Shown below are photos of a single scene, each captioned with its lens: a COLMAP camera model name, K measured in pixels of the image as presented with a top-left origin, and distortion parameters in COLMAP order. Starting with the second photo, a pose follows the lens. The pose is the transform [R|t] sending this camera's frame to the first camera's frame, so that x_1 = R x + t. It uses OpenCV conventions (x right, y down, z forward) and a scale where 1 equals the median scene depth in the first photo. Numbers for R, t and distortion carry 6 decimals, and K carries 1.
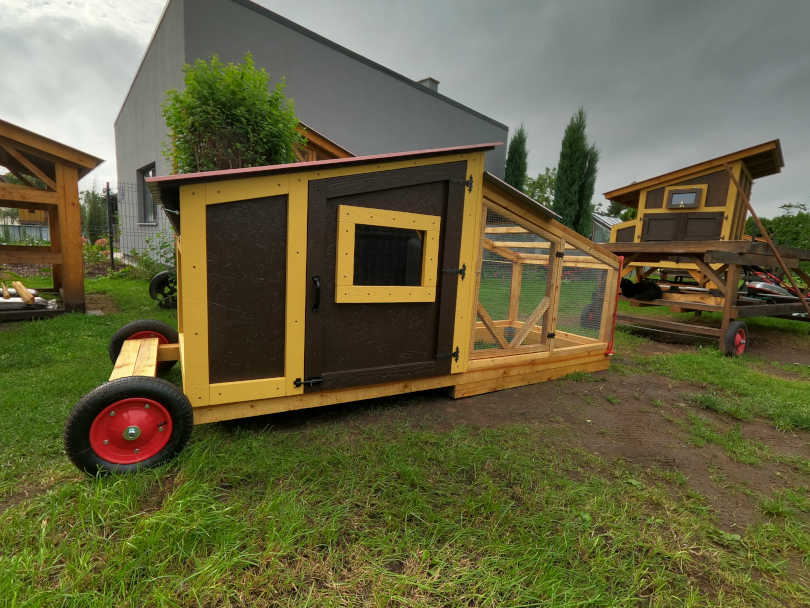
lens RADIAL K [[392.0, 0, 402.8], [0, 392.0, 301.7], [0, 0, 1]] dist [0.000342, 0.000231]
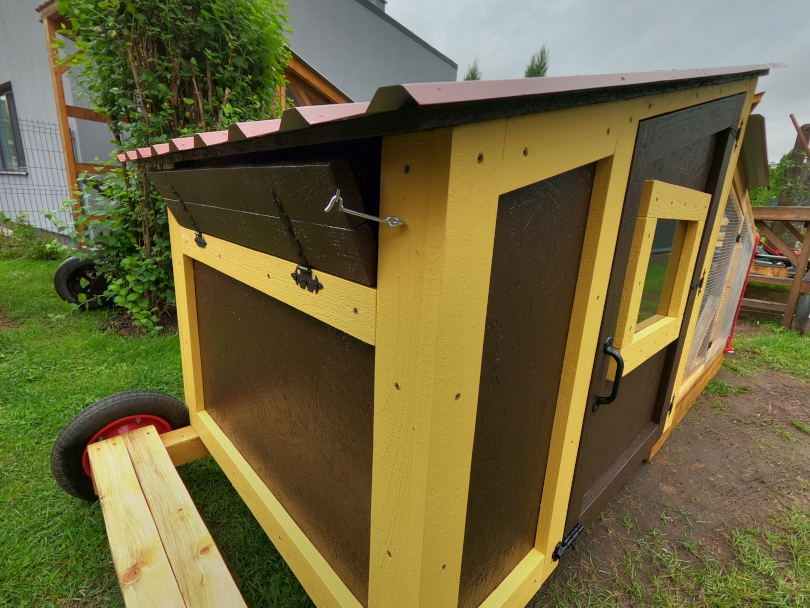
lens RADIAL K [[392.0, 0, 405.4], [0, 392.0, 303.3], [0, 0, 1]] dist [0.000342, 0.000231]
pose [[0.977189, -0.059240, 0.203940, -0.411851], [0.032196, 0.990532, 0.133454, -0.134862], [-0.209915, -0.123844, 0.969845, 0.462615]]
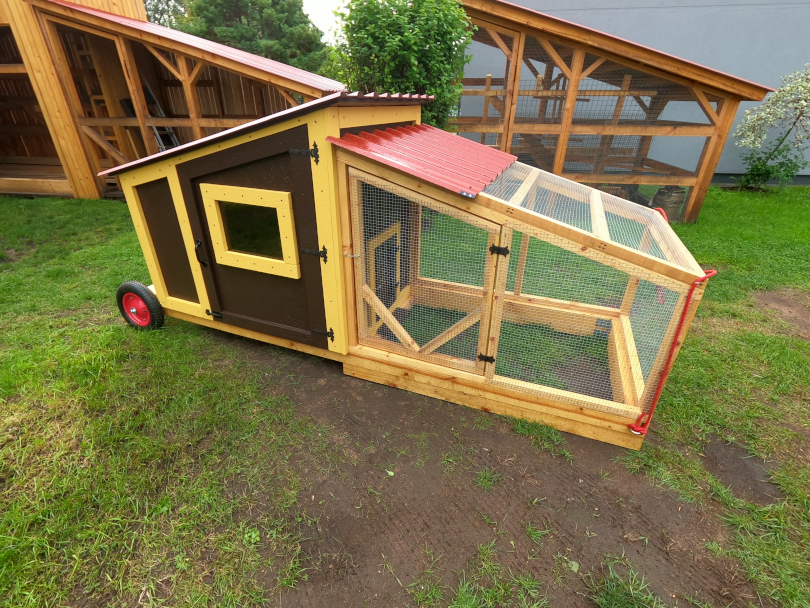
lens RADIAL K [[392.0, 0, 404.1], [0, 392.0, 308.1], [0, 0, 1]] dist [0.000342, 0.000231]
pose [[0.604988, 0.323406, -0.727597, 0.904880], [-0.081665, 0.934182, 0.347326, -0.272075], [0.792036, -0.150709, 0.591580, 0.557005]]
